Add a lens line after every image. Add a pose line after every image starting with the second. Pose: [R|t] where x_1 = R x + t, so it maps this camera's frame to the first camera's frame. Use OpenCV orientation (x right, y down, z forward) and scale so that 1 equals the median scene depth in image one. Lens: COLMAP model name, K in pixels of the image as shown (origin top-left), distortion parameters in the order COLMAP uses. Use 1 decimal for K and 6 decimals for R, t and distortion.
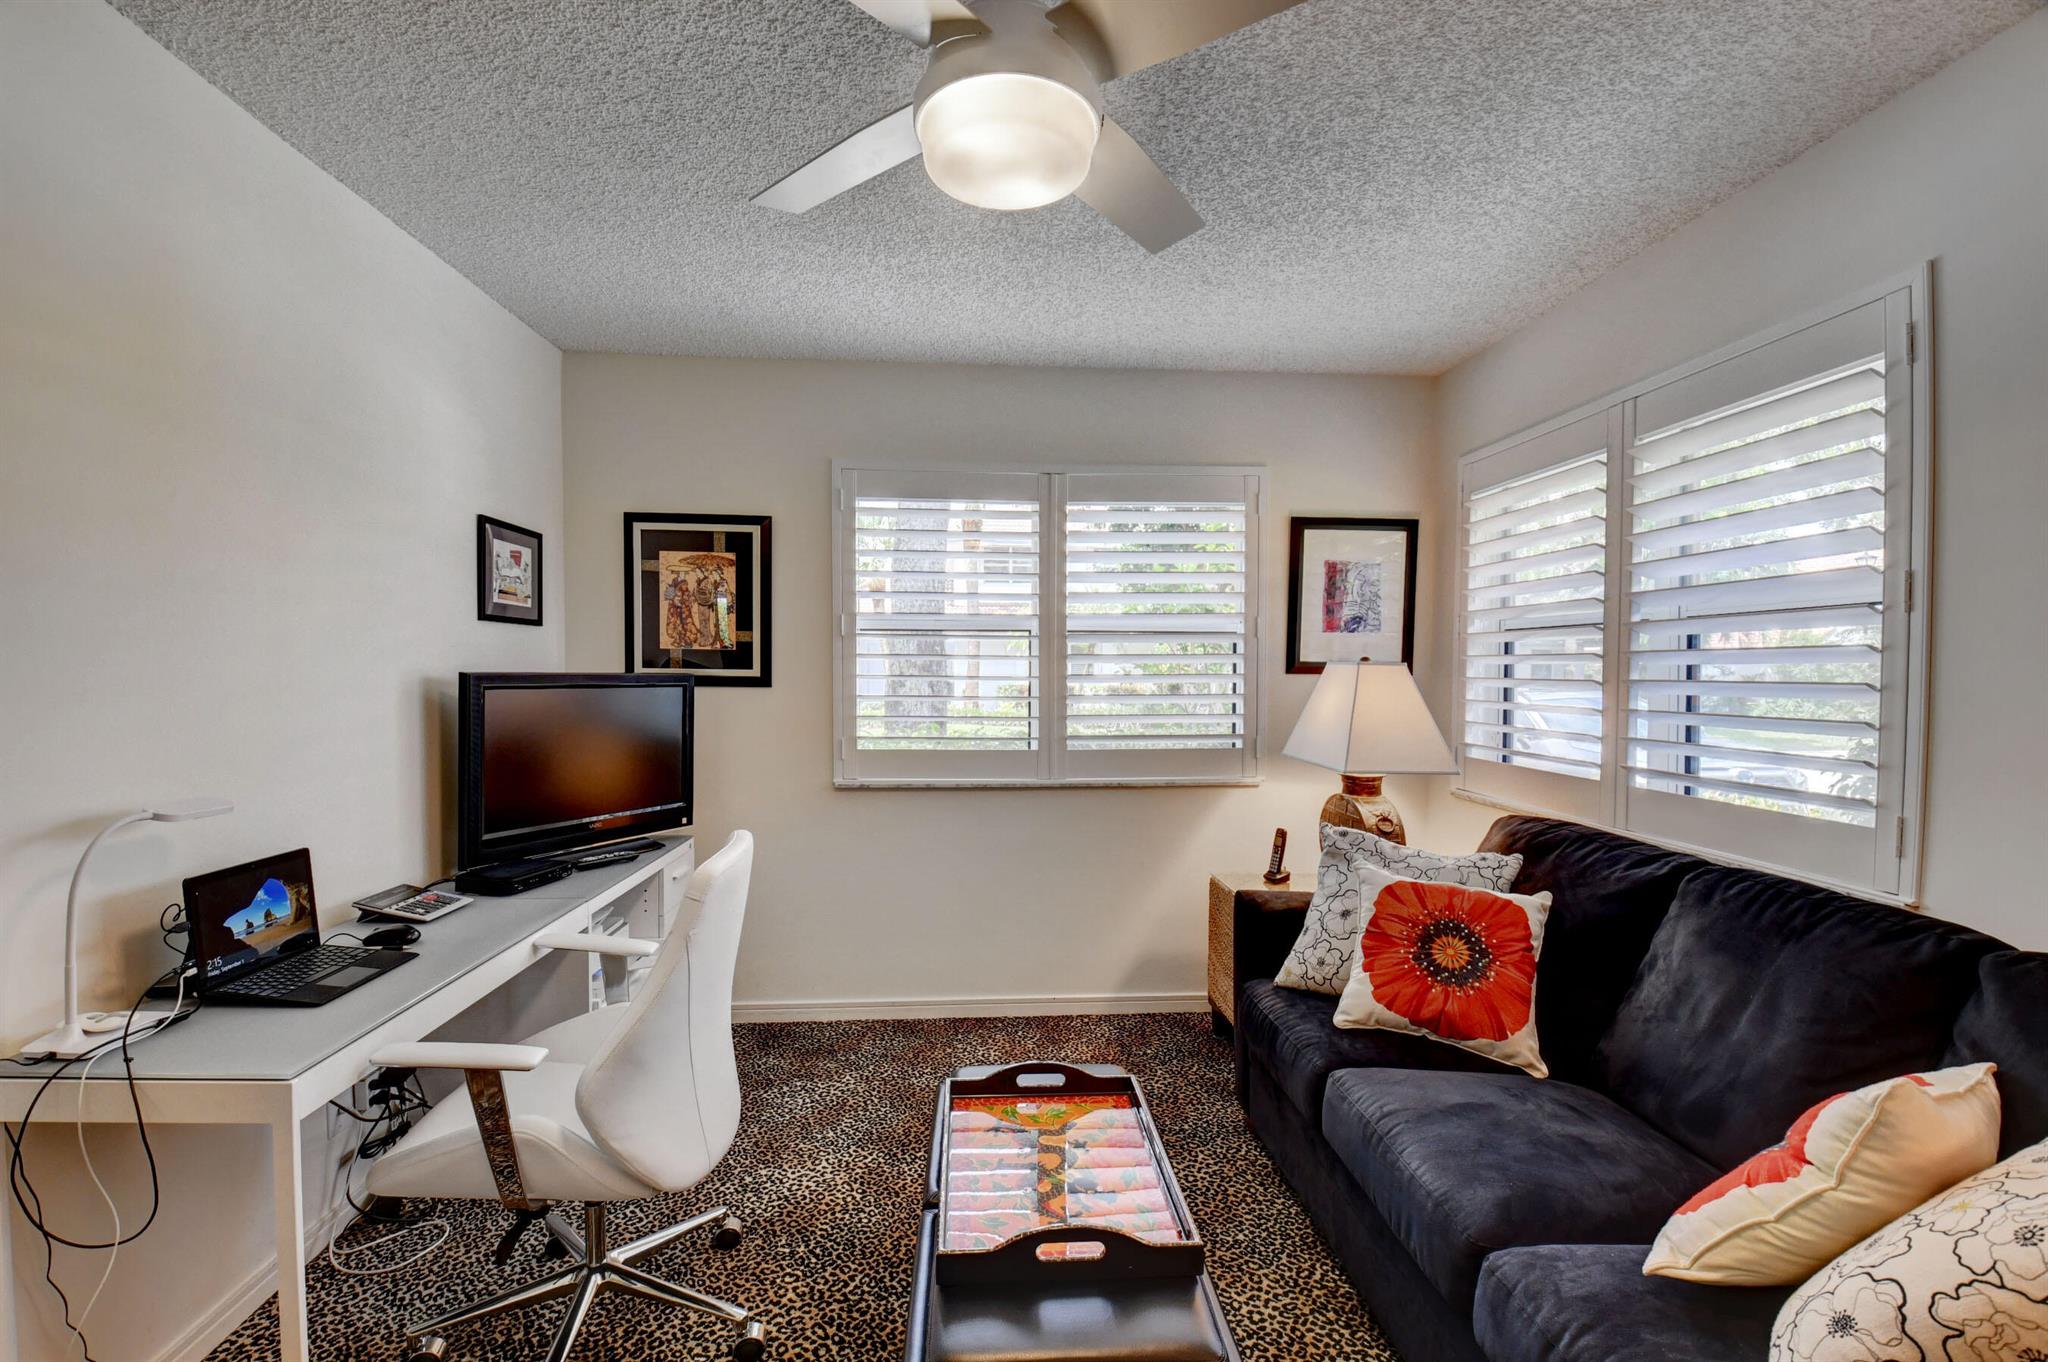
lens RADIAL K [[900.7, 0, 1019.0], [0, 900.7, 693.9], [0, 0, 1]] dist [0.019135, -0.028491]
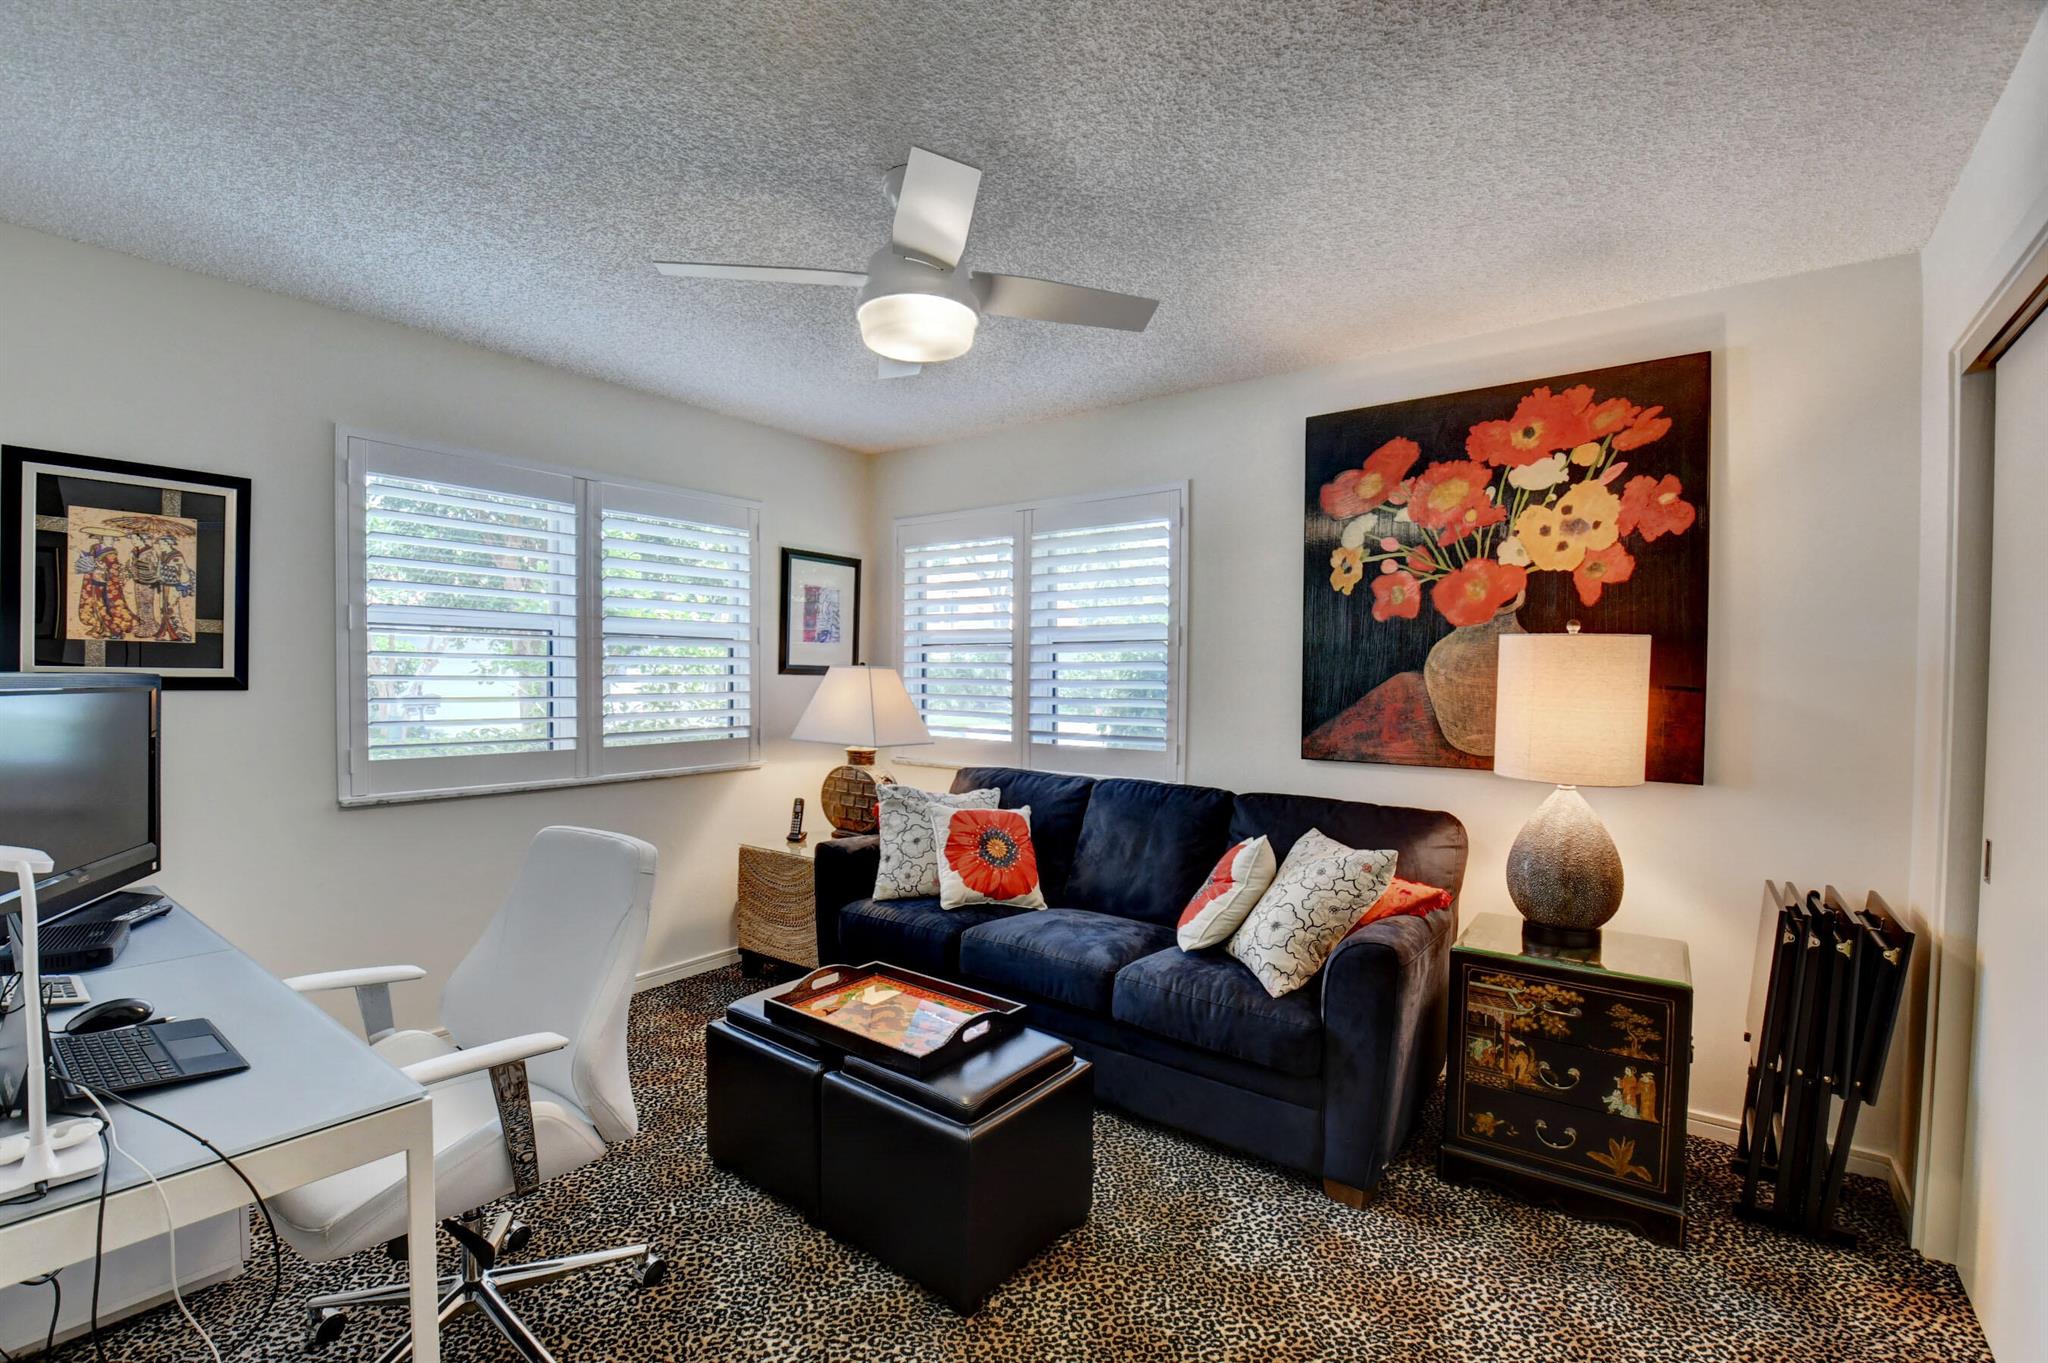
lens RADIAL K [[900.7, 0, 1019.0], [0, 900.7, 694.4], [0, 0, 1]] dist [0.019135, -0.028491]
pose [[0.650054, -0.015215, 0.759736, -0.444118], [0.014499, 0.999866, 0.007618, 0.000005], [-0.759750, 0.006063, 0.650187, -0.046774]]
